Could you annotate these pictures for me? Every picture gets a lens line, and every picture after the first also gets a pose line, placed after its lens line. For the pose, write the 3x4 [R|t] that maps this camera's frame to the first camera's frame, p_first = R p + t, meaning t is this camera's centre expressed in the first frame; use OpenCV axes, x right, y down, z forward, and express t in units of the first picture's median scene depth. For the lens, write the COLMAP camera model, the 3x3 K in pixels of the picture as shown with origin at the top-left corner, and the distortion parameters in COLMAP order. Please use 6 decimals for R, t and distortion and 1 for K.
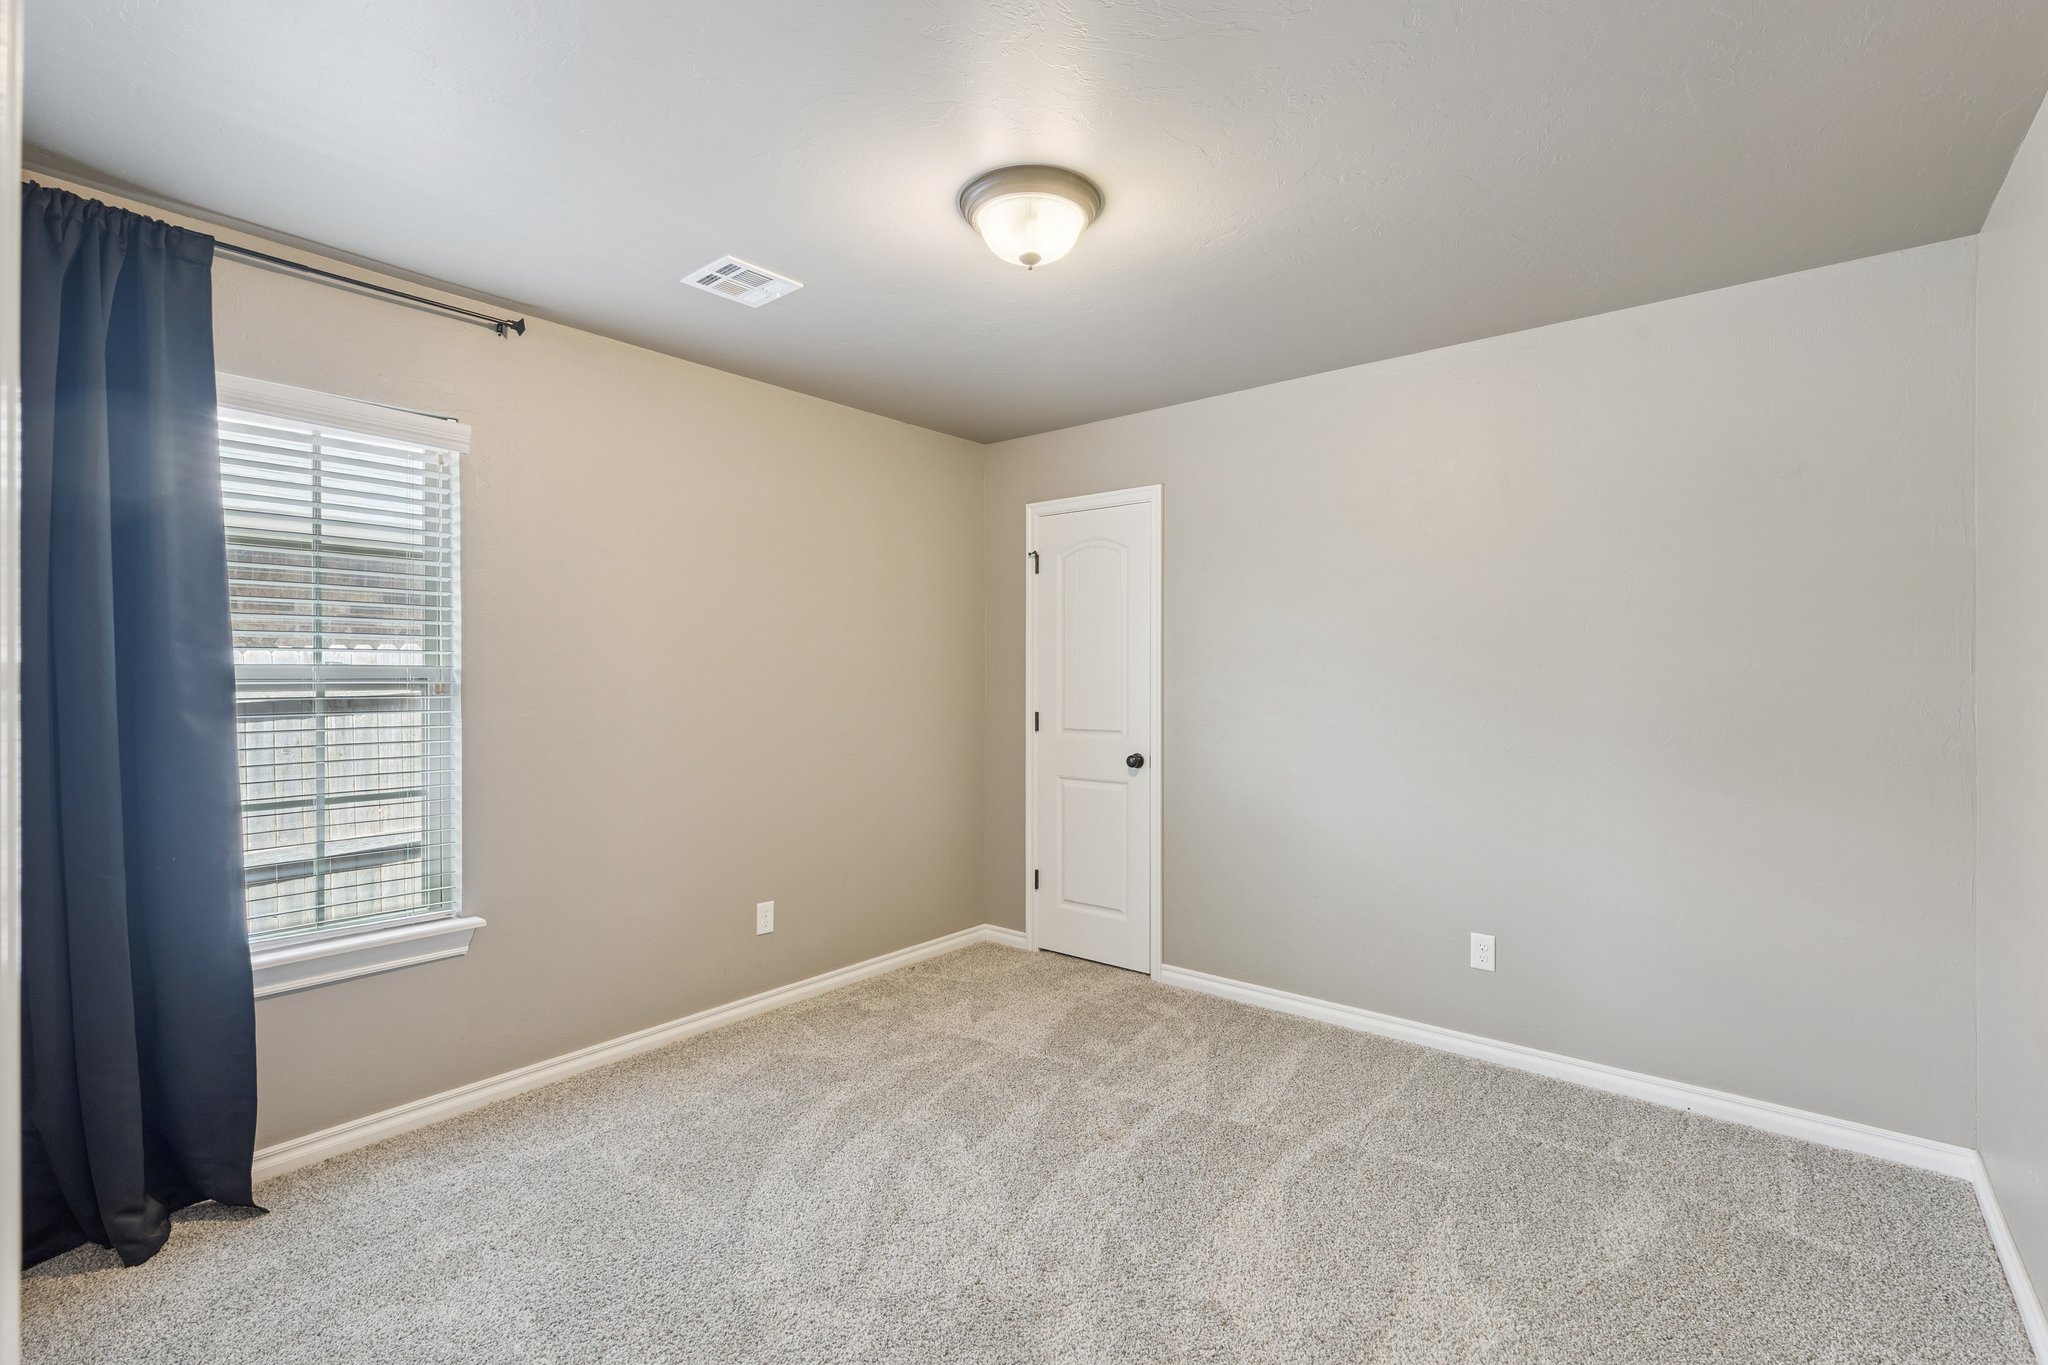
lens RADIAL K [[925.3, 0, 1019.7], [0, 925.3, 679.0], [0, 0, 1]] dist [0.012827, -0.000354]
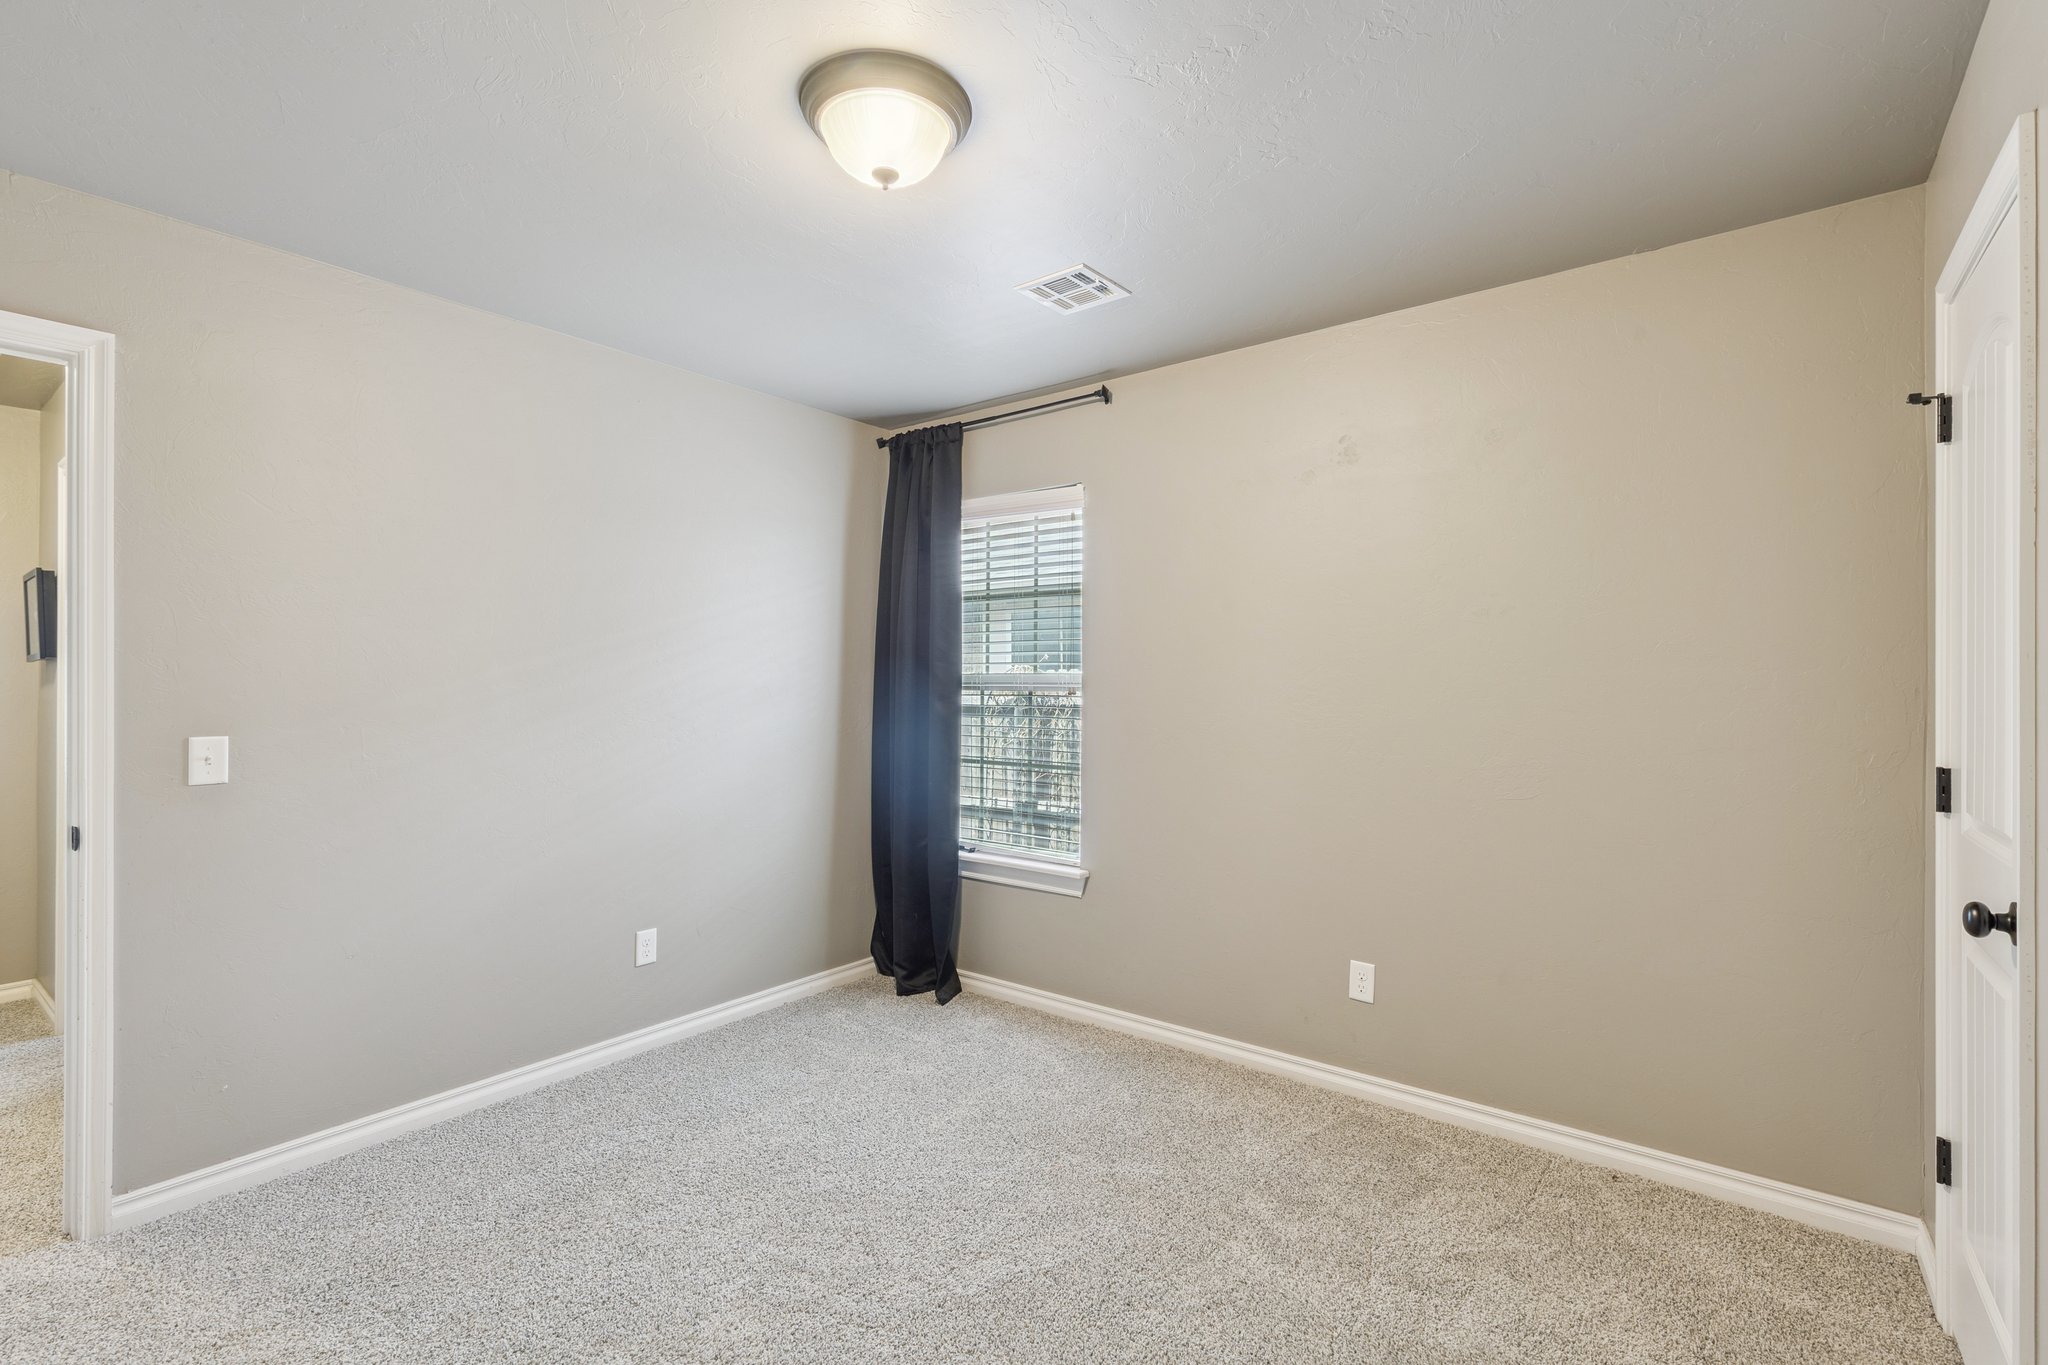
lens RADIAL K [[925.3, 0, 1019.7], [0, 925.3, 679.0], [0, 0, 1]] dist [0.012827, -0.000354]
pose [[0.034397, 0.000713, -0.999408, 0.723271], [-0.003953, 0.999992, 0.000577, -0.007480], [0.999400, 0.003931, 0.034400, 0.928584]]
